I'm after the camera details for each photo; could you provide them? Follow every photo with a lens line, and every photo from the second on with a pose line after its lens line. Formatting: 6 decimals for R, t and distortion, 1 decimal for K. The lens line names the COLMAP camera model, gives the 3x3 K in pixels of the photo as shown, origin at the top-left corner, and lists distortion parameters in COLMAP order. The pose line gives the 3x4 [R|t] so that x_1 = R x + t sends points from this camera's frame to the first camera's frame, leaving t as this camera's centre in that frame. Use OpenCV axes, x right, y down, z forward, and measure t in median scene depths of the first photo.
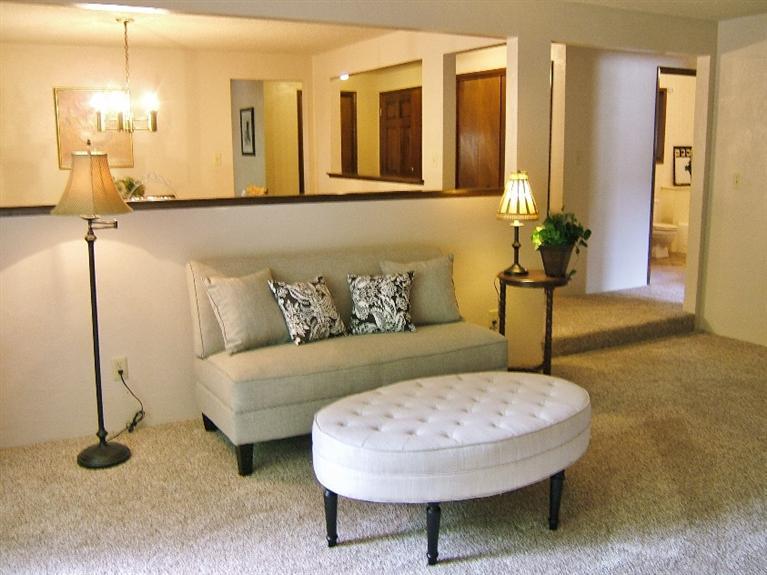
lens RADIAL K [[729.9, 0, 383.5], [0, 729.9, 287.5], [0, 0, 1]] dist [-0.141911, -0.004034]
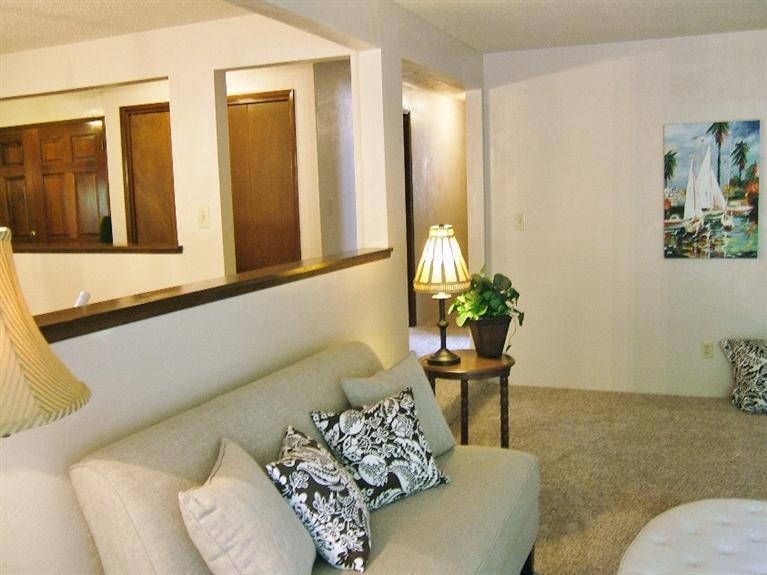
lens RADIAL K [[725.0, 0, 383.5], [0, 725.0, 287.5], [0, 0, 1]] dist [-0.106964, 0.004227]
pose [[0.764147, -0.099734, 0.637285, -0.339267], [0.143250, 0.989542, -0.016905, -0.093469], [-0.628935, 0.104209, 0.770443, 0.466898]]
